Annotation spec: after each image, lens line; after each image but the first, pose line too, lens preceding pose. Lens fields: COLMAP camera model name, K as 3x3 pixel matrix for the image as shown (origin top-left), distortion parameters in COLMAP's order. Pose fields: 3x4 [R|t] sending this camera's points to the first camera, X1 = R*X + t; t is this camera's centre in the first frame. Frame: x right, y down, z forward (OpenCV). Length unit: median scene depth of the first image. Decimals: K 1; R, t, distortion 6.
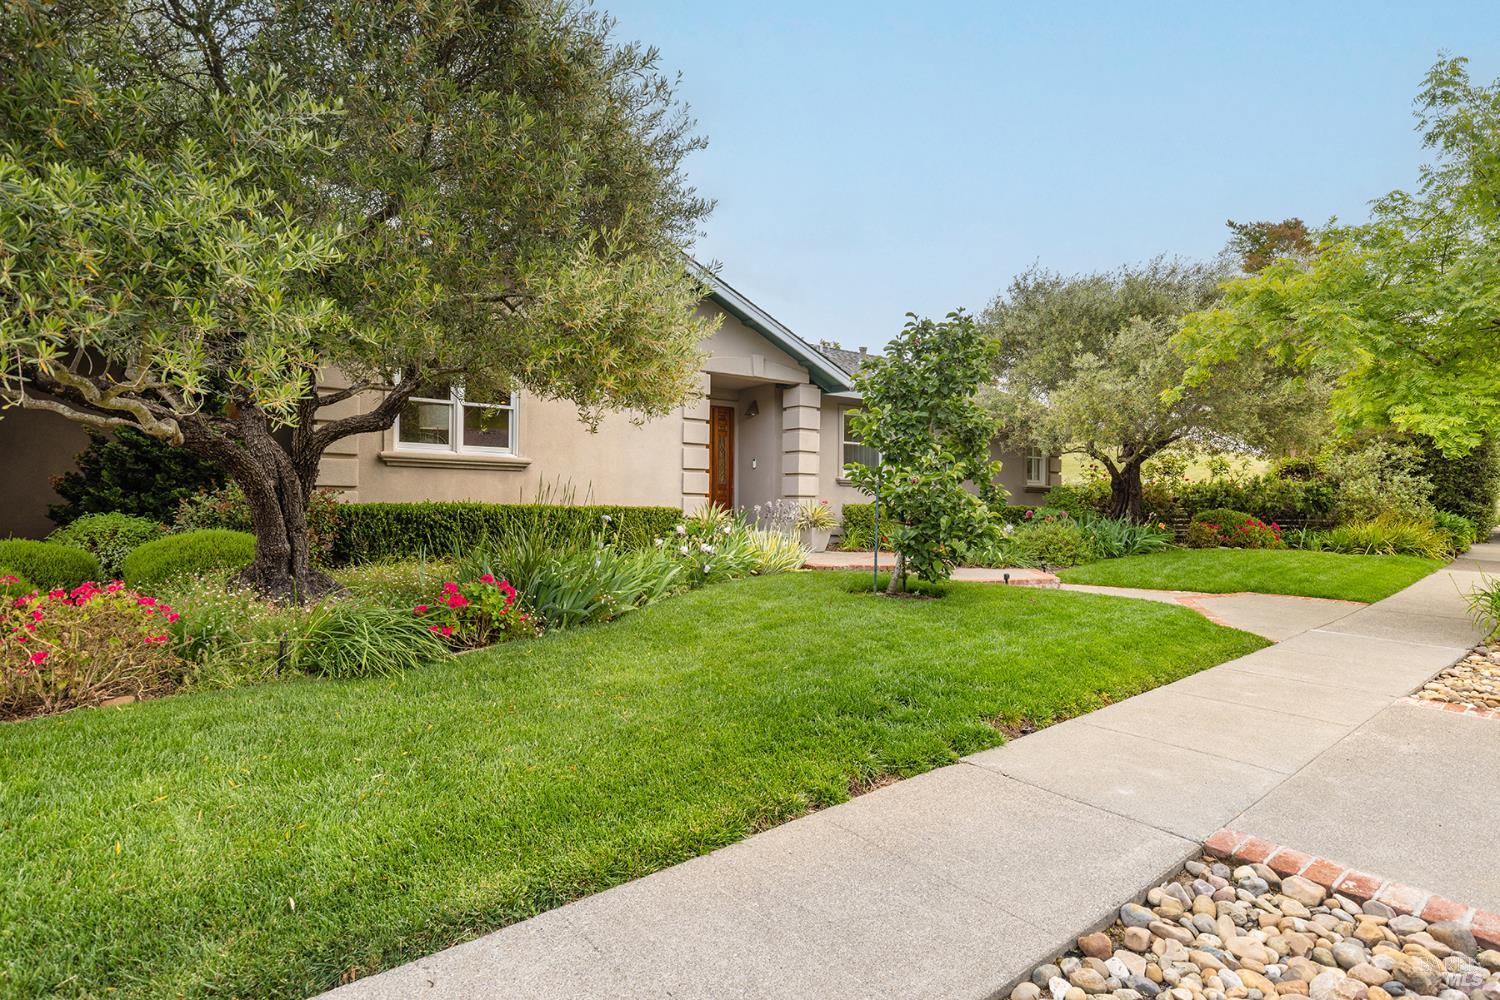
lens RADIAL K [[834.1, 0, 748.7], [0, 834.1, 502.5], [0, 0, 1]] dist [0.001061, -0.000662]
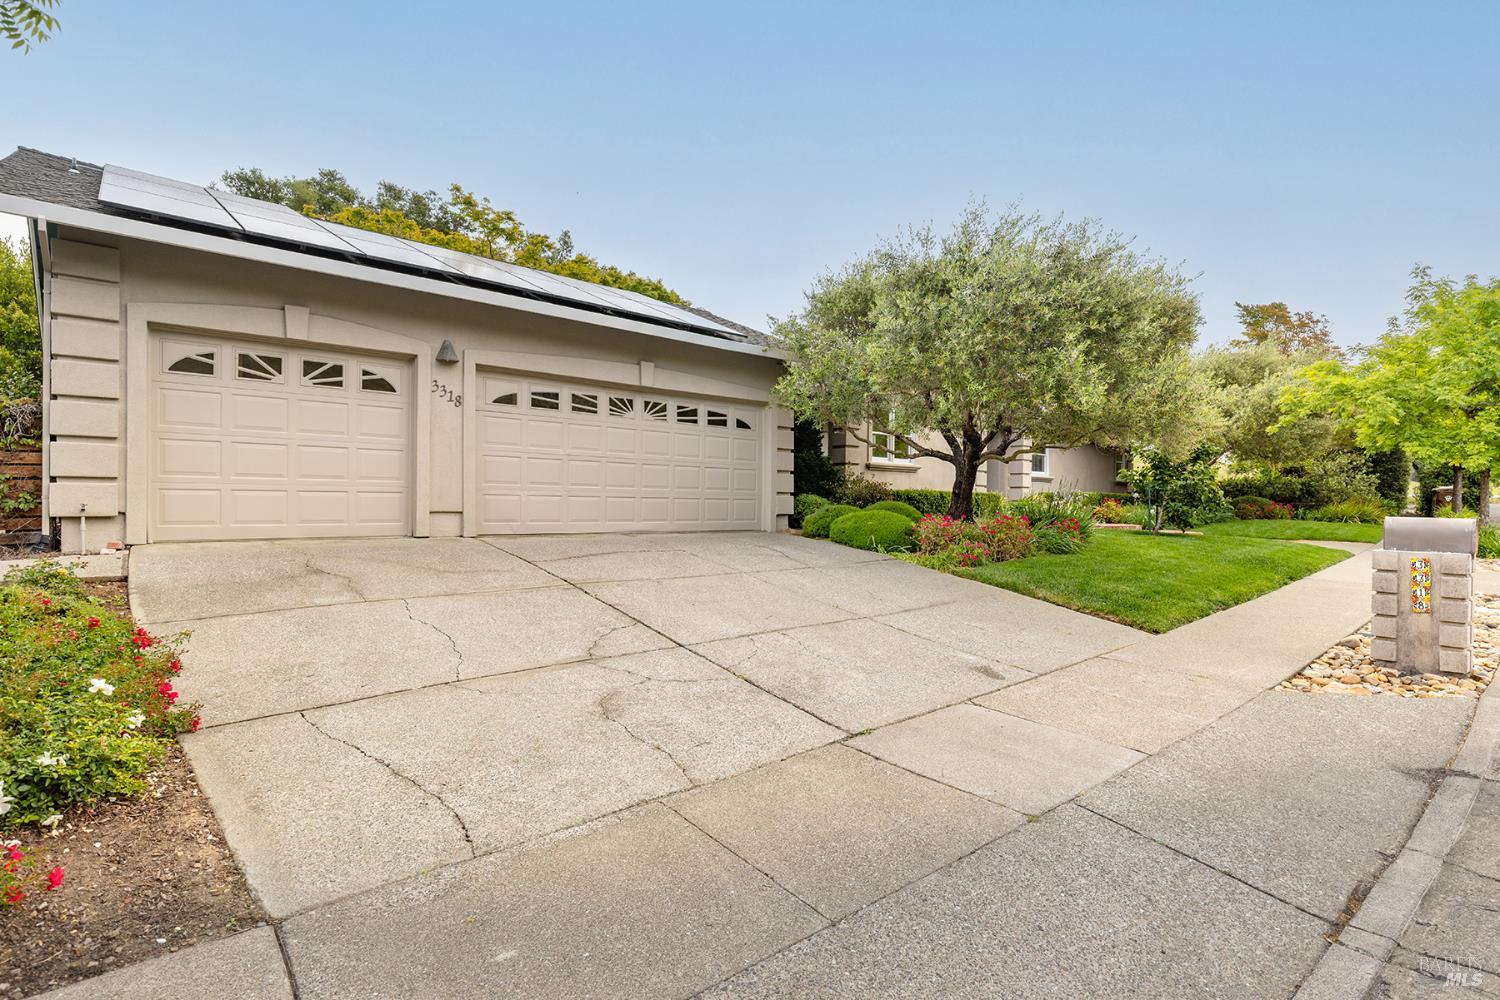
lens RADIAL K [[779.6, 0, 751.4], [0, 779.6, 496.6], [0, 0, 1]] dist [-0.001732, 0.000213]
pose [[0.997242, -0.000362, 0.074217, -0.485781], [0.000307, 1.000000, 0.000750, 0.008373], [-0.074217, -0.000725, 0.997242, -0.398734]]
